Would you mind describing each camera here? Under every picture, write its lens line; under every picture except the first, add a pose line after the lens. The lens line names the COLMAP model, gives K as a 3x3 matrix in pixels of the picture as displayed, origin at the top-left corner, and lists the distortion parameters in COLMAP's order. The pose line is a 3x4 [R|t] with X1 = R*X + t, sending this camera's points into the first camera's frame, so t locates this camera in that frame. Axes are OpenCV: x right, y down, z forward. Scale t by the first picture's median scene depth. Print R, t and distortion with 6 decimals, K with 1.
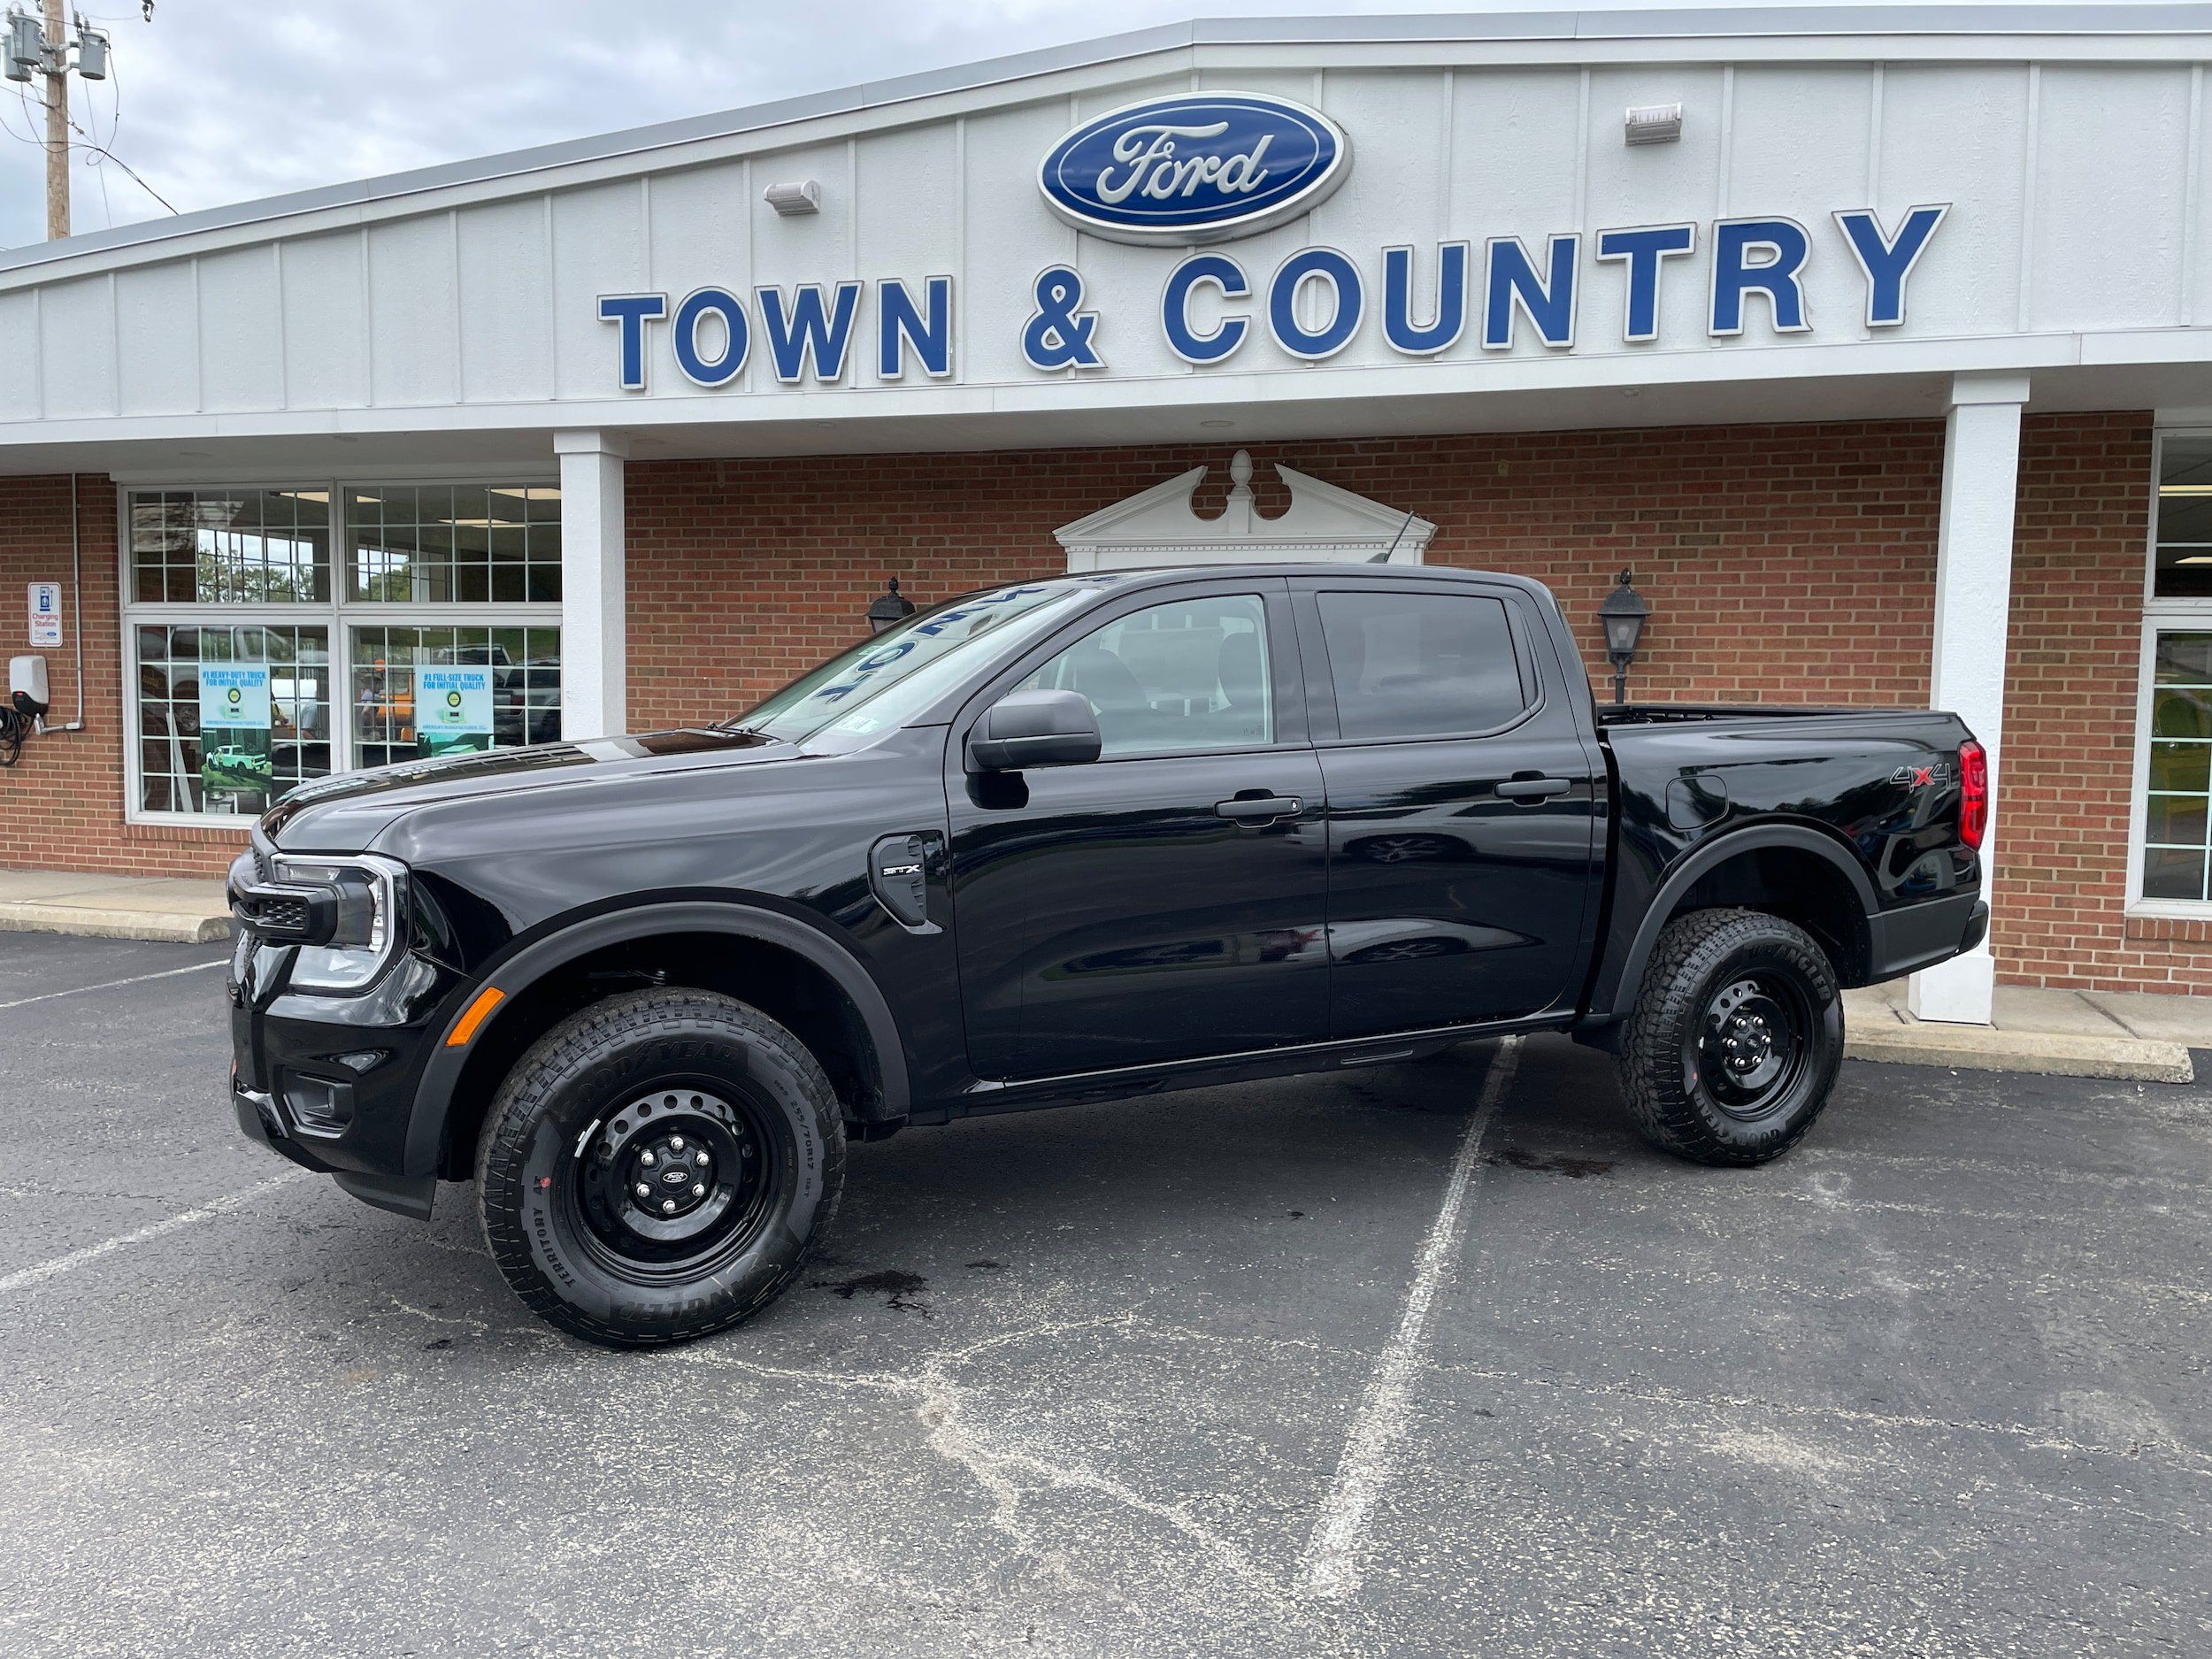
lens RADIAL K [[1671.9, 0, 1075.2], [0, 1671.9, 812.8], [0, 0, 1]] dist [0.098921, -0.127902]
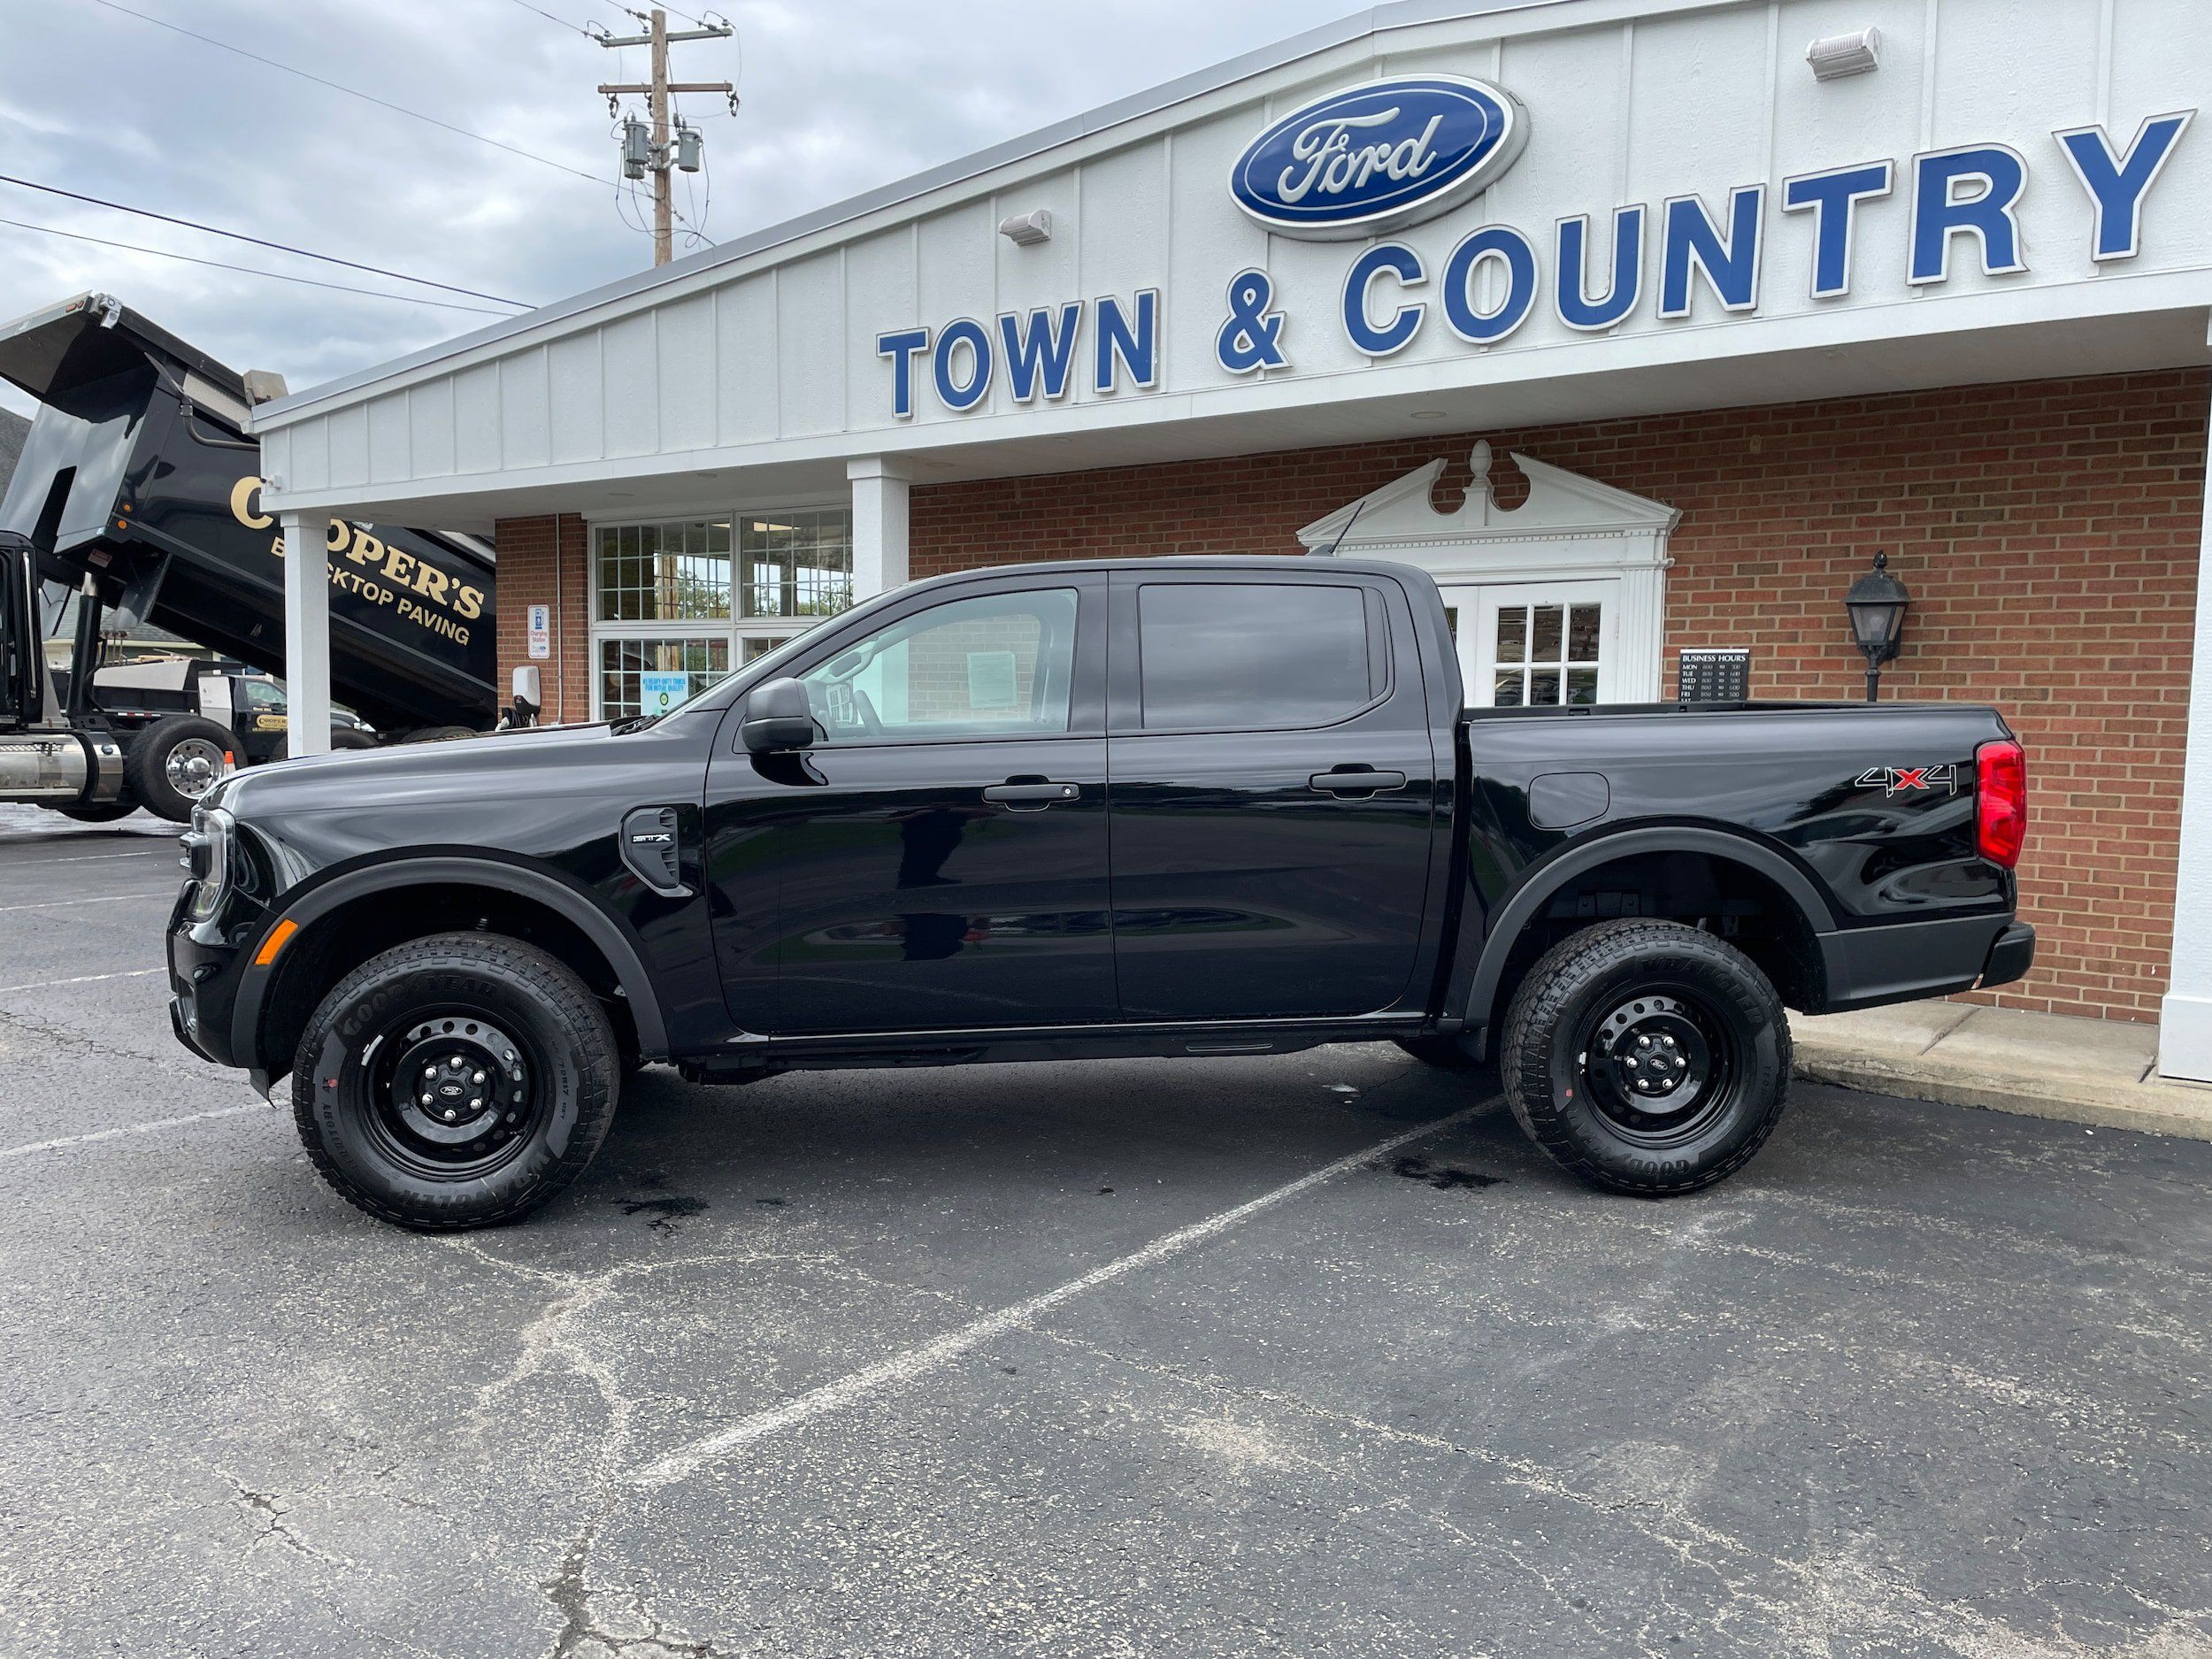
lens RADIAL K [[1667.8, 0, 1084.1], [0, 1667.8, 828.9], [0, 0, 1]] dist [0.098564, -0.124154]
pose [[0.937430, 0.026856, -0.347137, 0.266860], [-0.025539, 0.999639, 0.008371, 0.005251], [0.347236, 0.001018, 0.937777, 0.020132]]
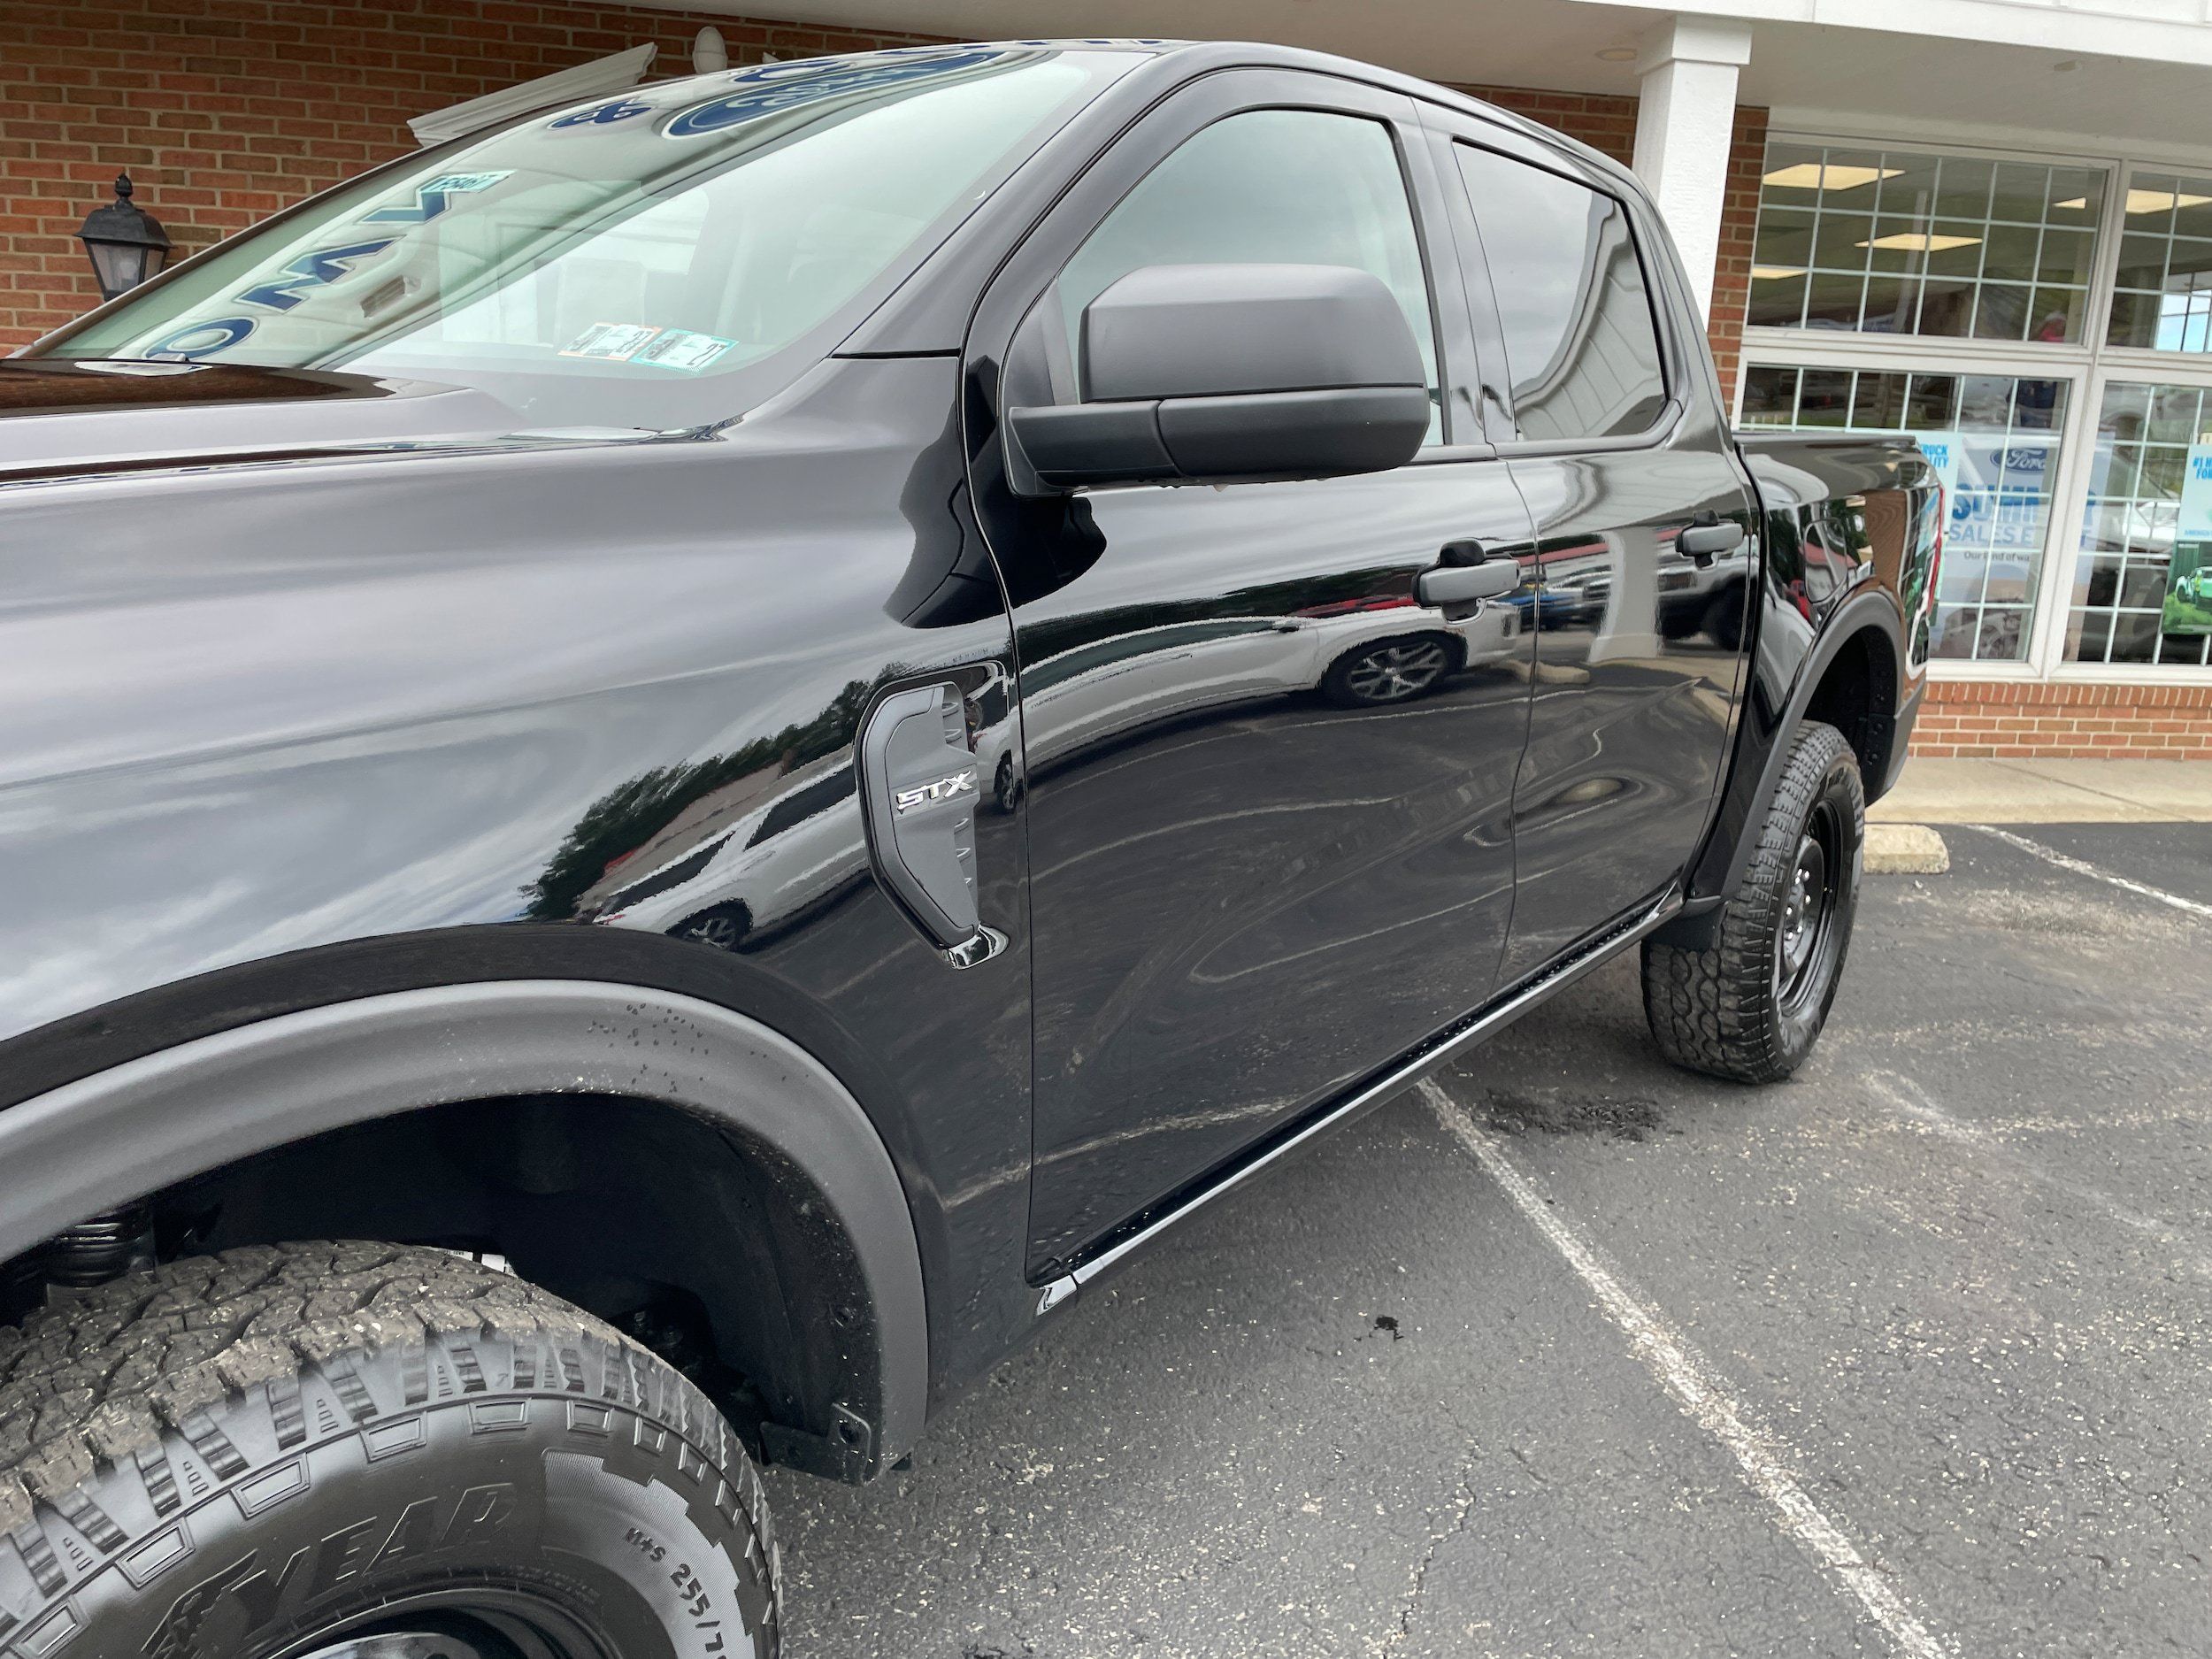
lens RADIAL K [[1674.9, 0, 1114.5], [0, 1674.9, 804.0], [0, 0, 1]] dist [0.100679, -0.132142]
pose [[0.887835, -0.068190, 0.455081, -0.106574], [0.001730, 0.989447, 0.144884, -0.005343], [-0.460158, -0.127845, 0.878584, 0.328805]]
